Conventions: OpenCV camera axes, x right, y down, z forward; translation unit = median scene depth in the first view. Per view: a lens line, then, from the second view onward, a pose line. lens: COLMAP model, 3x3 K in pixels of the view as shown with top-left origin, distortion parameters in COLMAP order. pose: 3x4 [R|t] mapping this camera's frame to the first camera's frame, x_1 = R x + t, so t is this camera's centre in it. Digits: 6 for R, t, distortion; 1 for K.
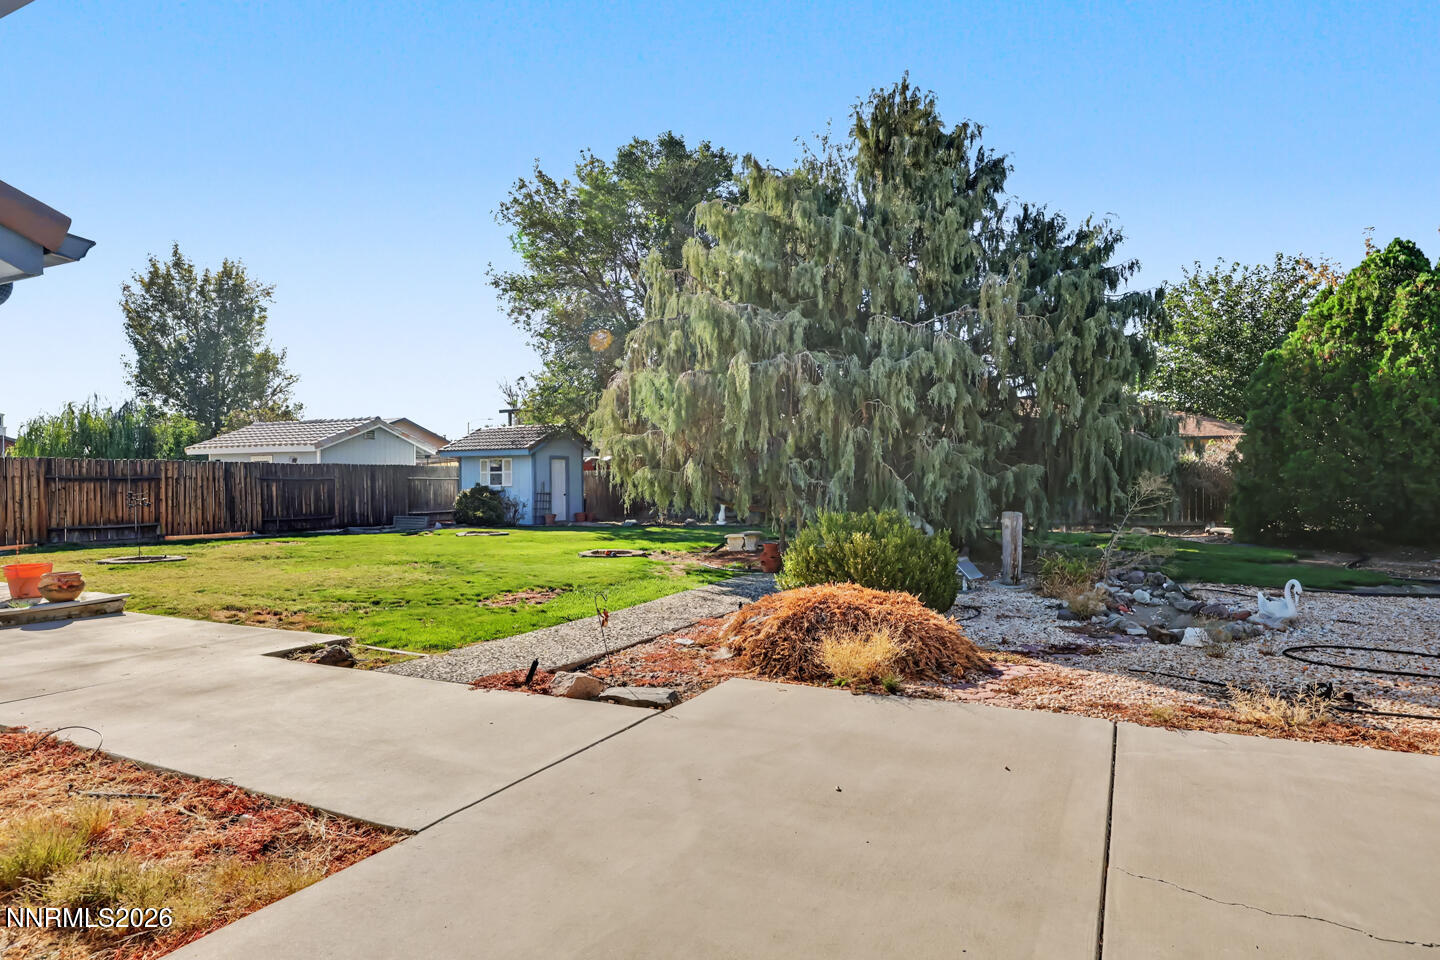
lens RADIAL K [[809.5, 0, 721.9], [0, 809.5, 478.0], [0, 0, 1]] dist [0.041385, 0.000186]
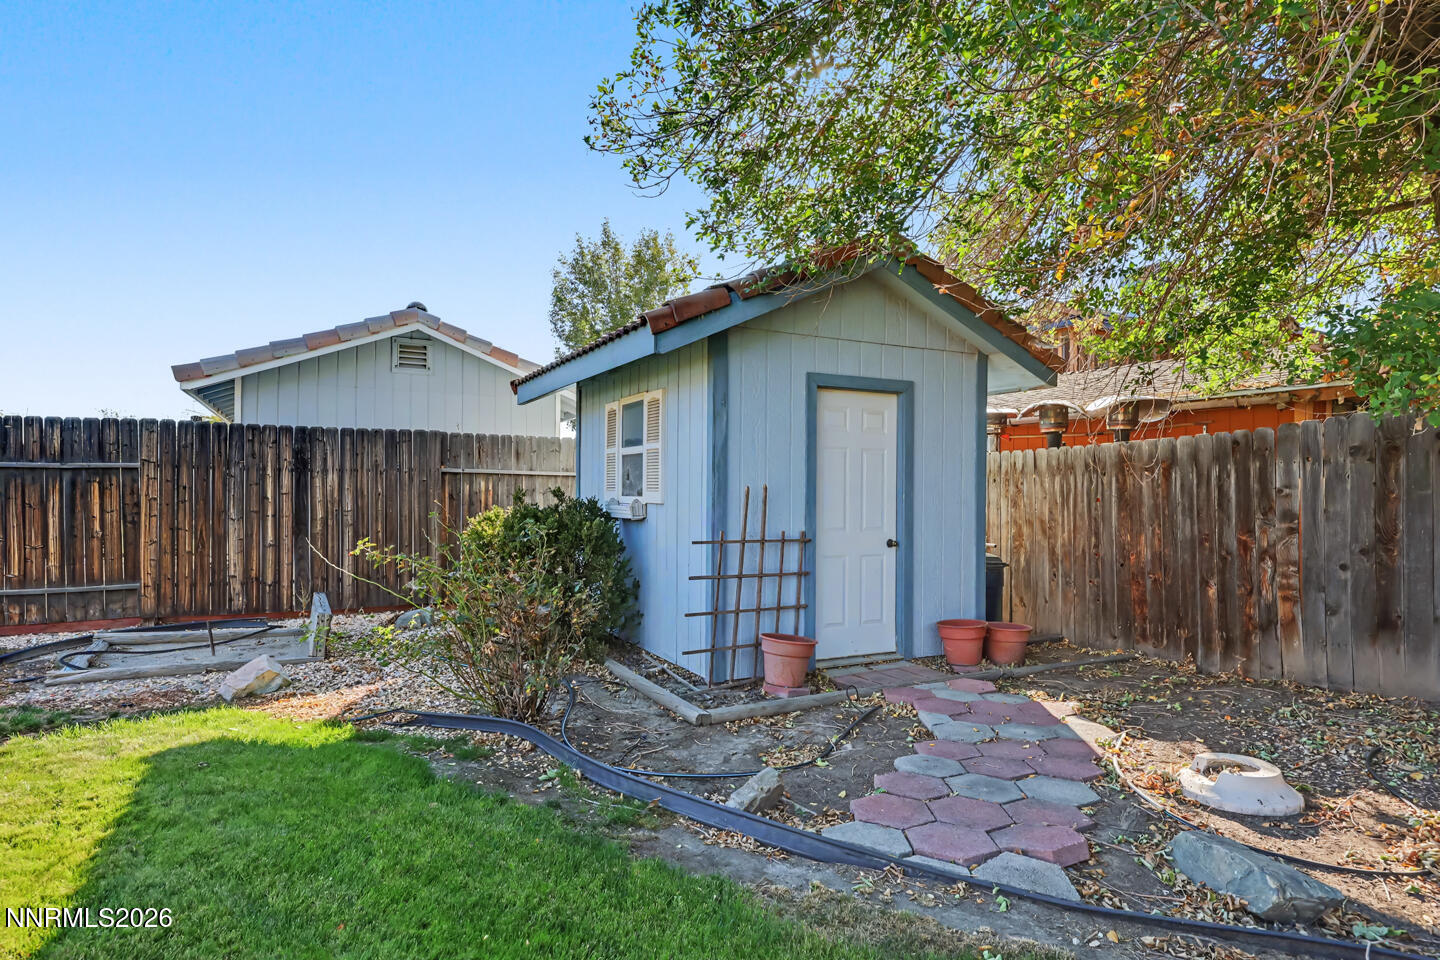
lens RADIAL K [[809.5, 0, 723.1], [0, 809.5, 483.1], [0, 0, 1]] dist [0.041385, 0.000186]
pose [[0.815670, 0.010516, -0.578422, -0.097344], [-0.015483, 0.999873, -0.003656, 0.004694], [0.578310, 0.011937, 0.815730, 0.777578]]
